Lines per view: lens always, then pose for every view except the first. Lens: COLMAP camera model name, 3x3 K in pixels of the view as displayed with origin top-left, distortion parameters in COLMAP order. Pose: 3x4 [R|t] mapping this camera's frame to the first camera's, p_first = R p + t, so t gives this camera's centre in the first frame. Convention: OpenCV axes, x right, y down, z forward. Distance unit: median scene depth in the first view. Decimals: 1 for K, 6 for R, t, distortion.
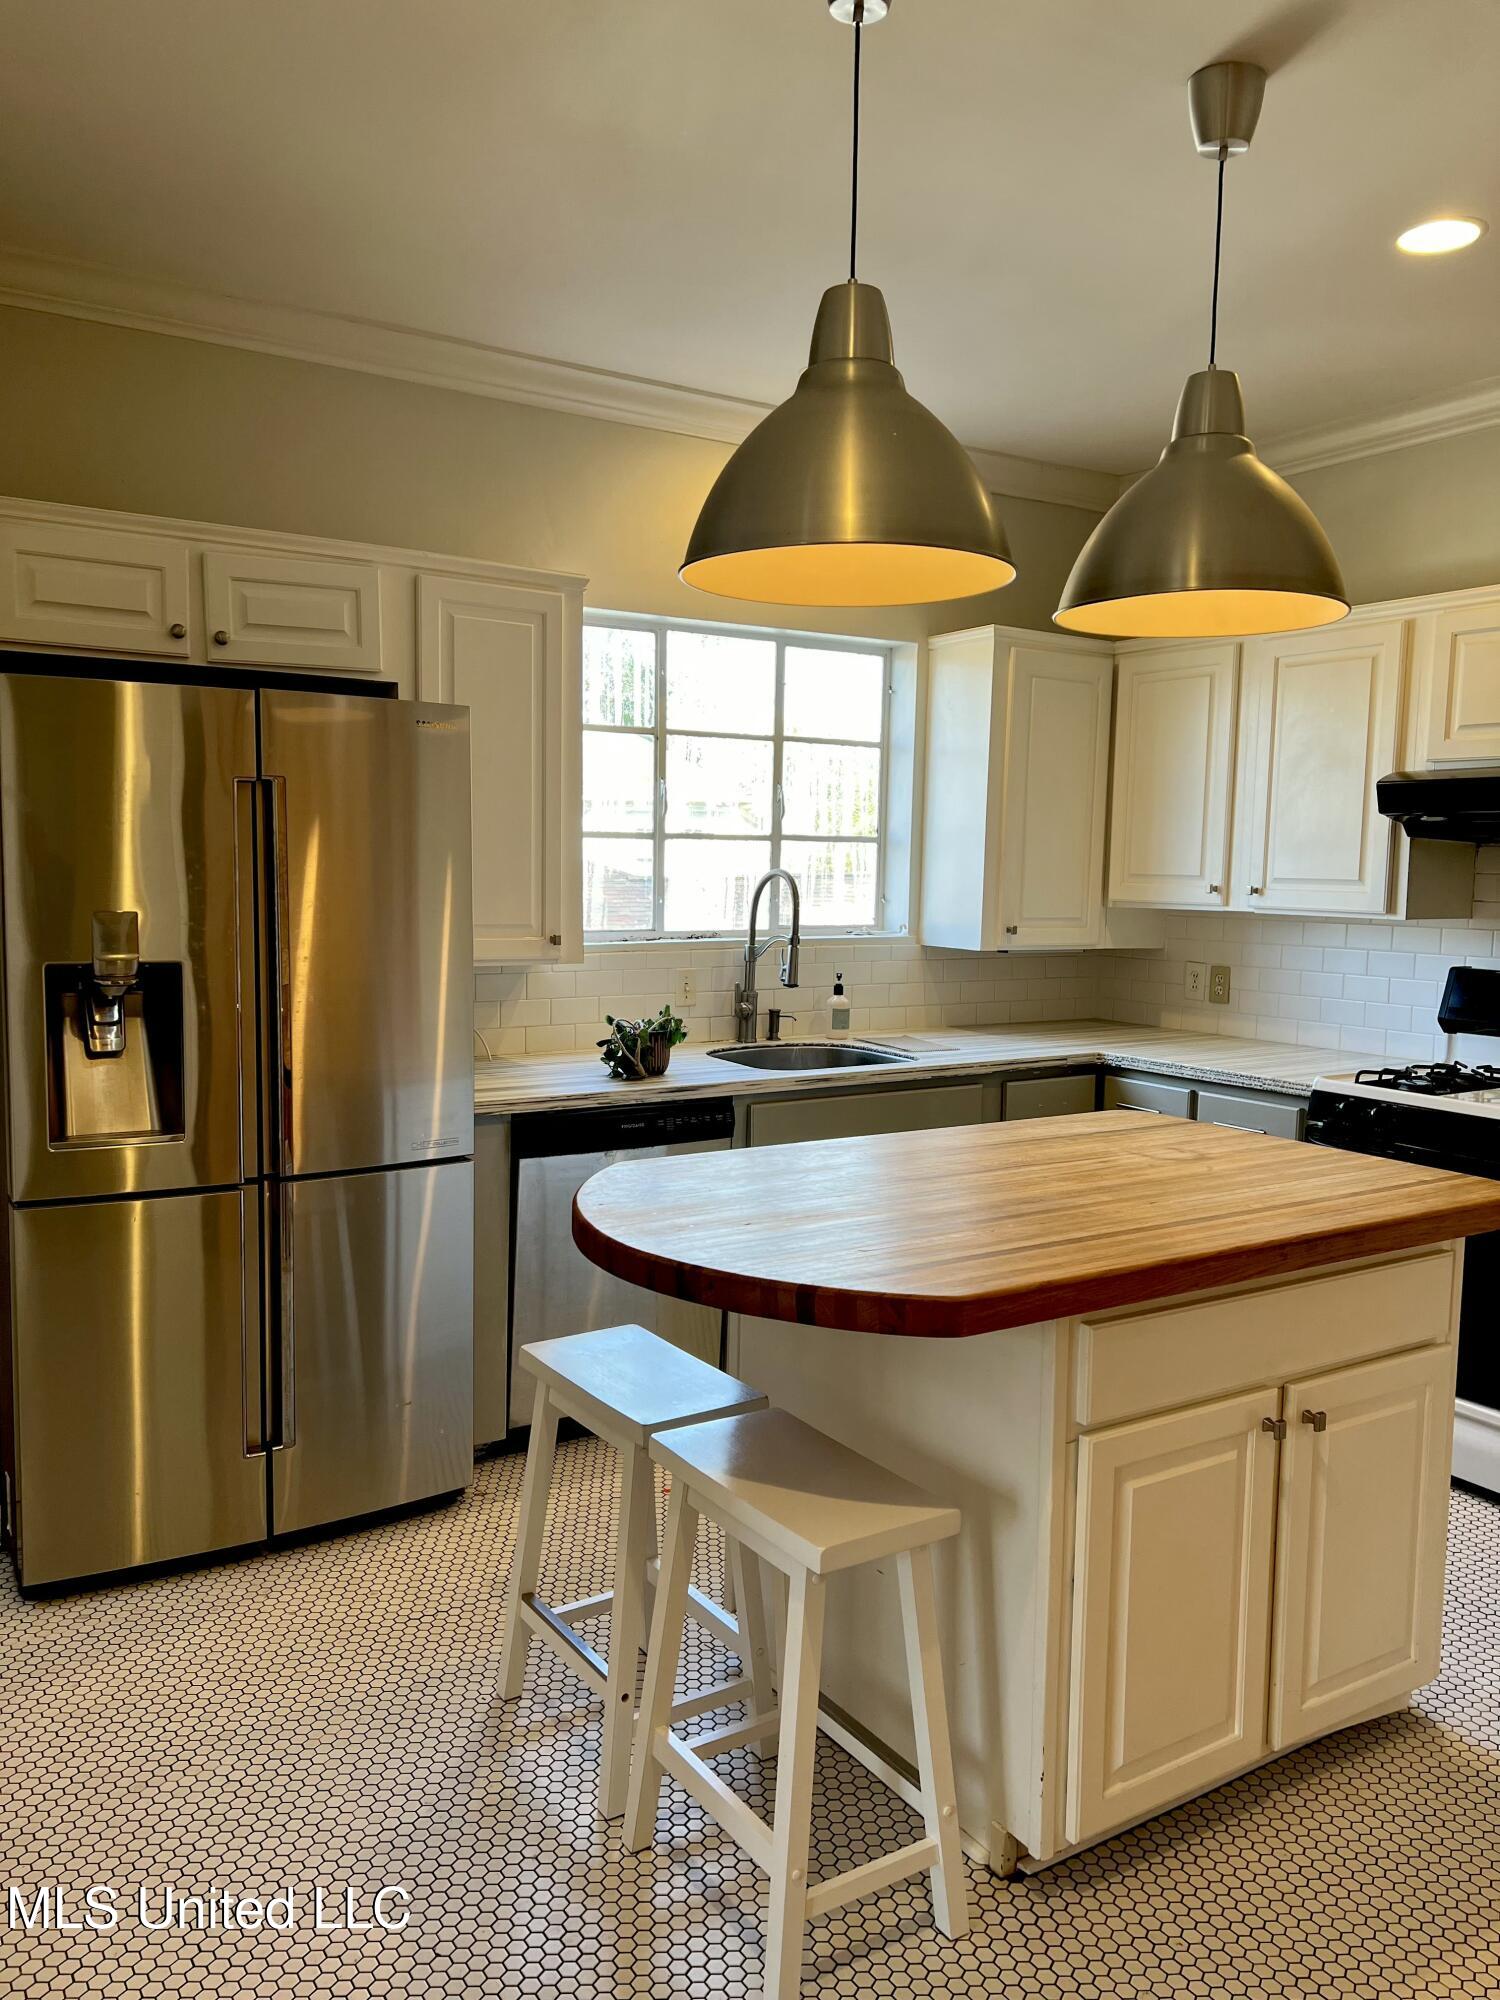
lens RADIAL K [[1563.5, 0, 739.2], [0, 1563.5, 1006.5], [0, 0, 1]] dist [-0.008251, -0.005289]
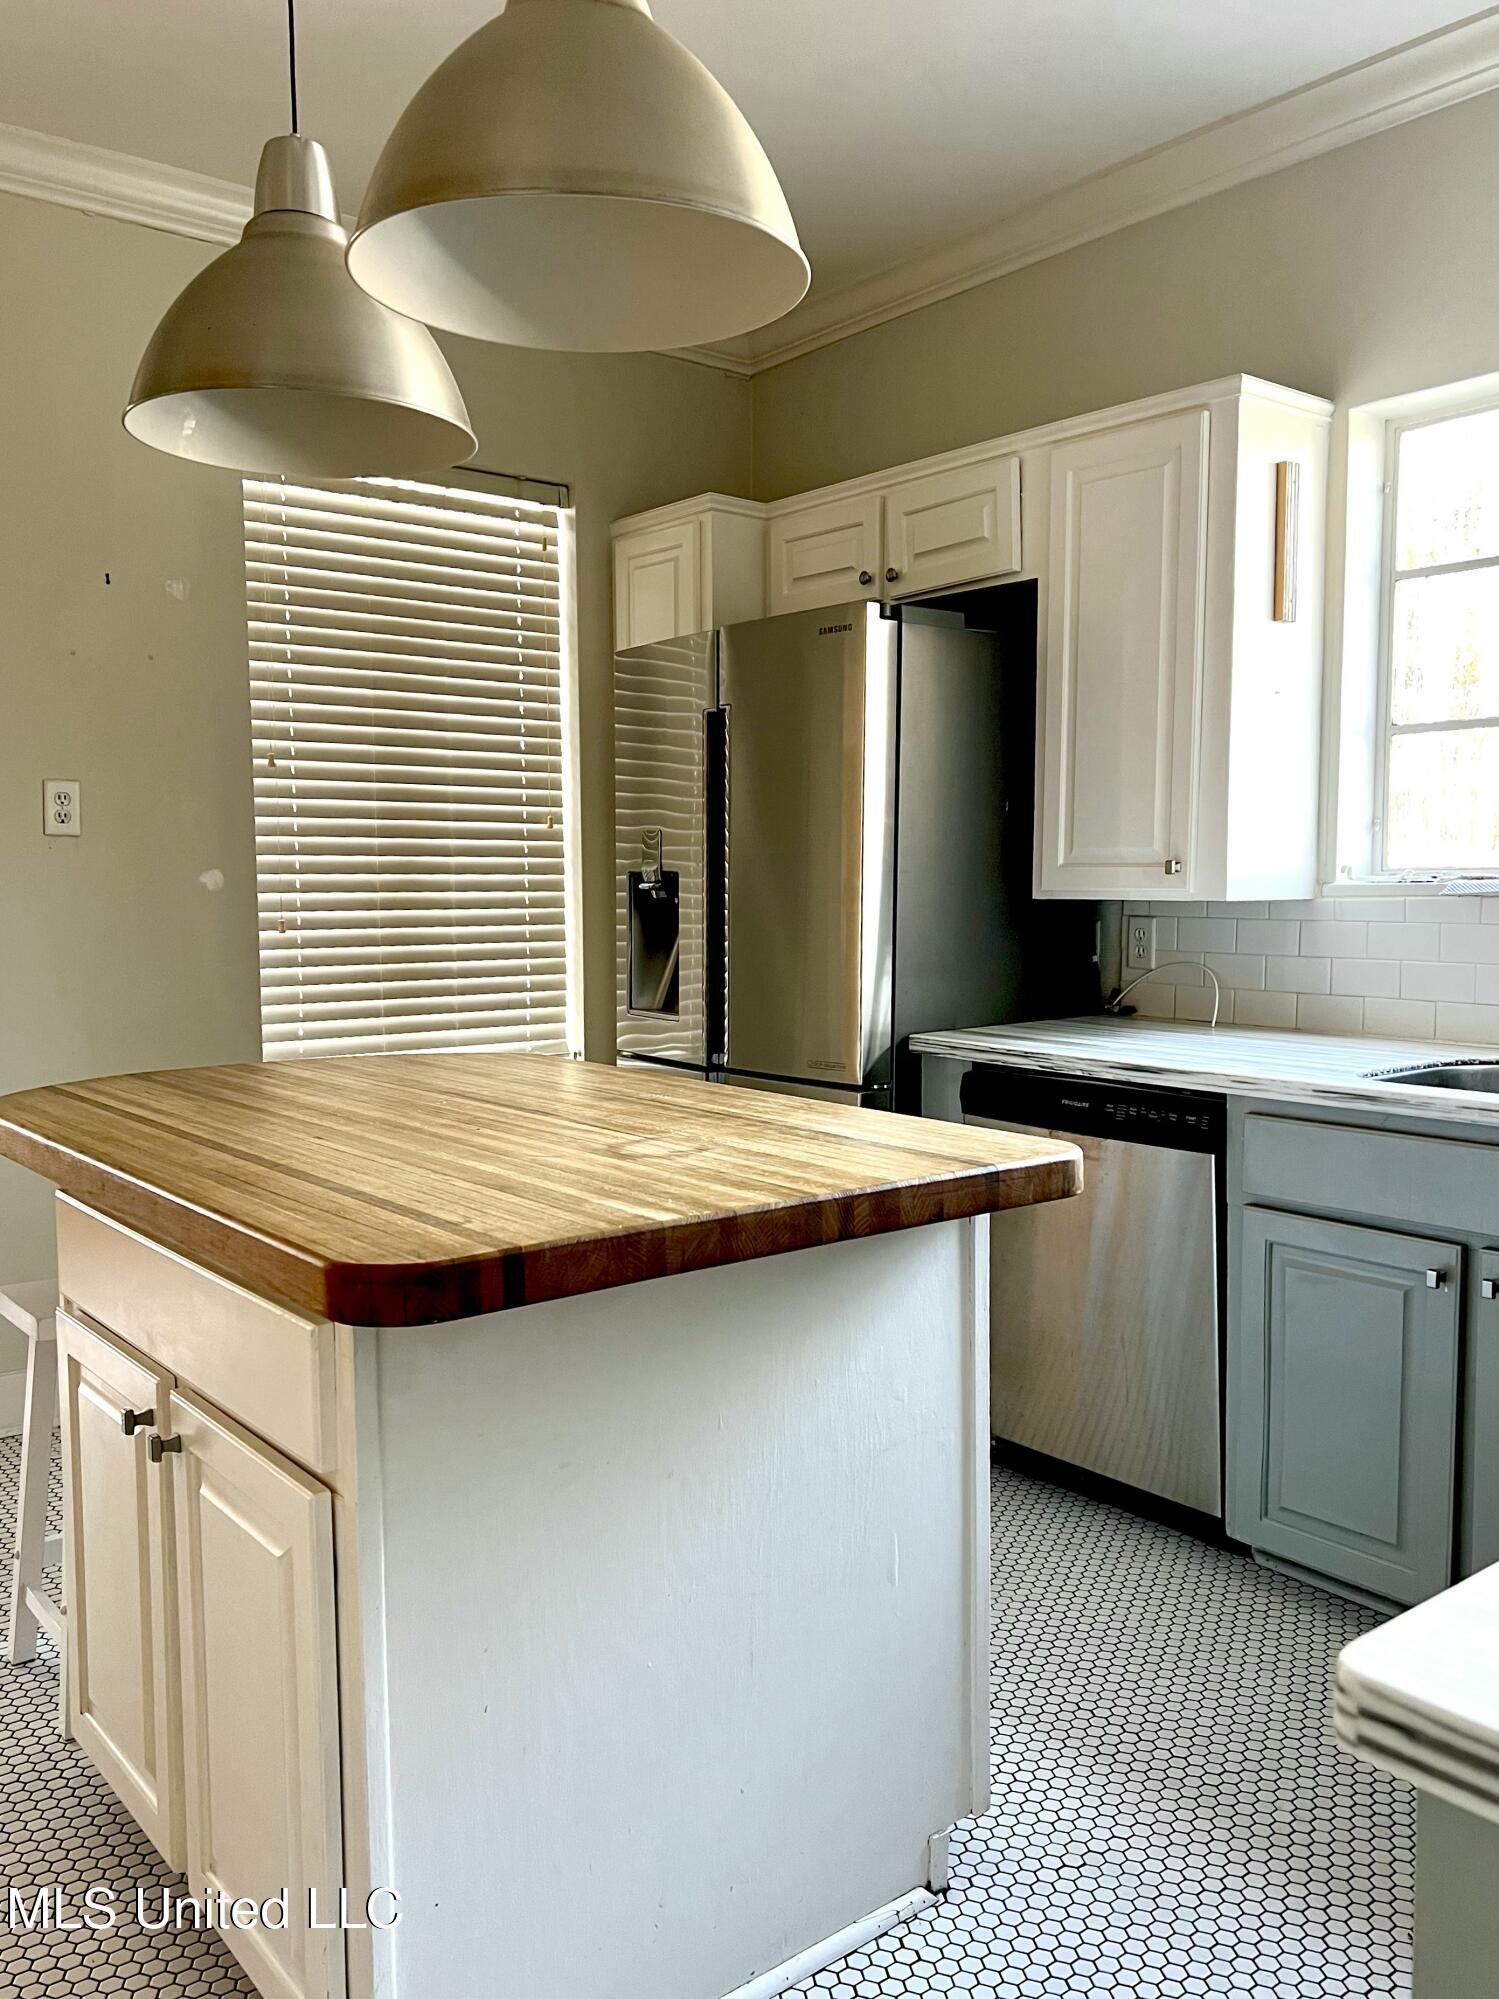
lens RADIAL K [[1562.7, 0, 738.7], [0, 1562.7, 1006.0], [0, 0, 1]] dist [-0.008251, -0.005289]
pose [[0.107747, 0.069722, -0.991730, 0.538239], [-0.094850, 0.993708, 0.059556, -0.000597], [0.989643, 0.087648, 0.113682, 0.603800]]
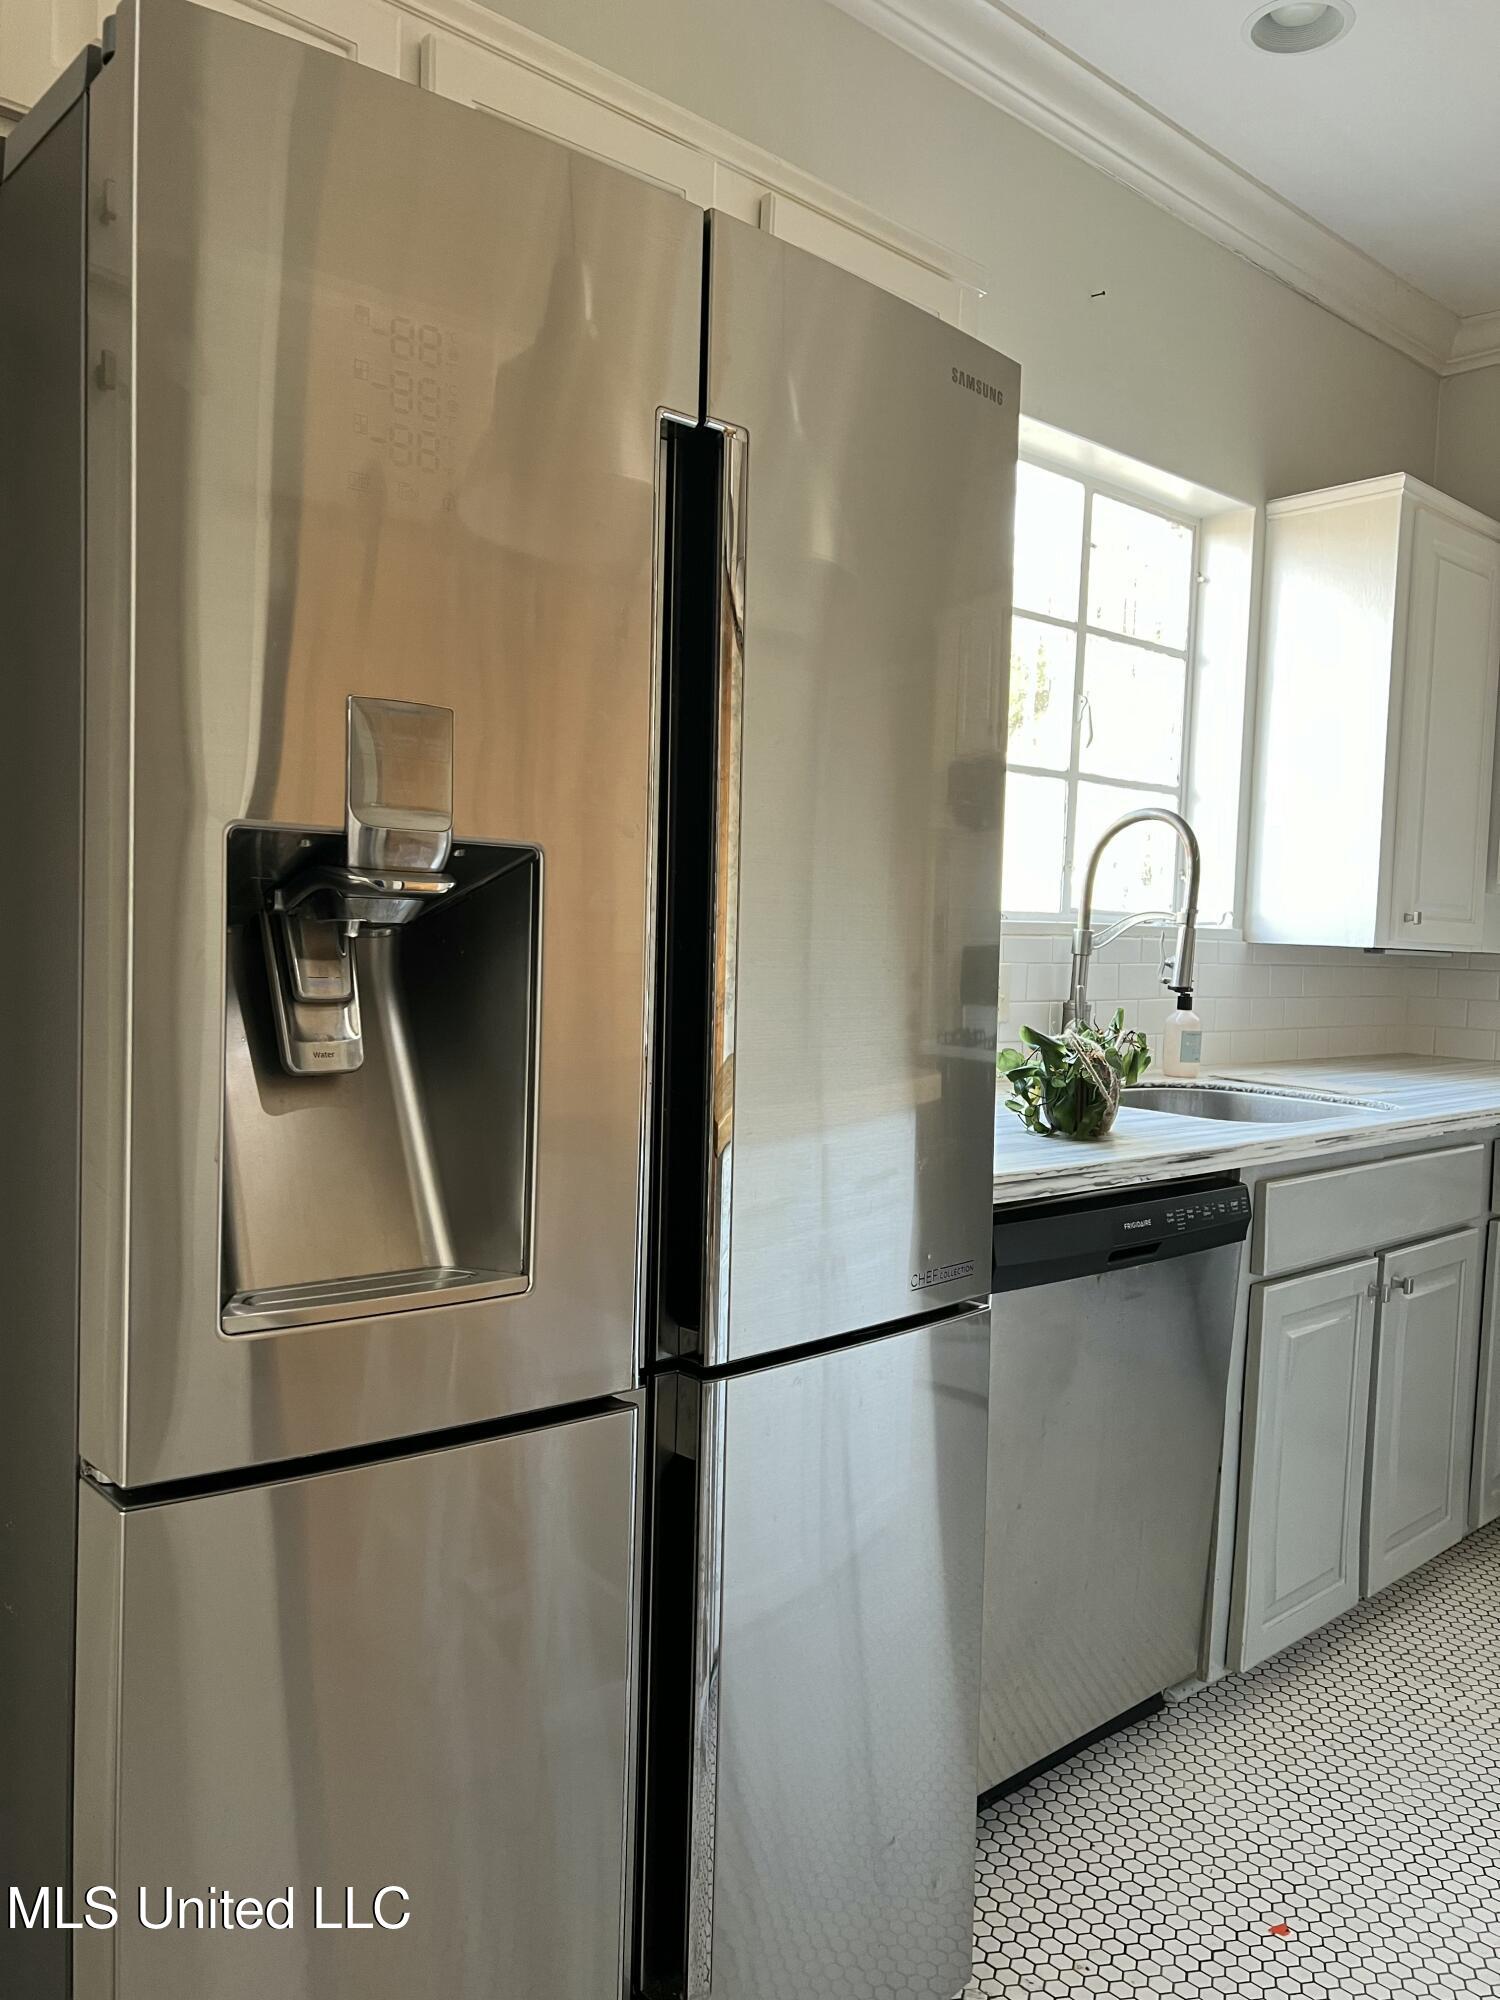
lens RADIAL K [[1563.5, 0, 739.2], [0, 1563.5, 1006.5], [0, 0, 1]] dist [-0.008251, -0.005289]
pose [[0.985369, 0.012372, 0.169986, -0.242517], [-0.006251, 0.999314, -0.036498, 0.017048], [-0.170321, 0.034902, 0.984770, 0.389093]]
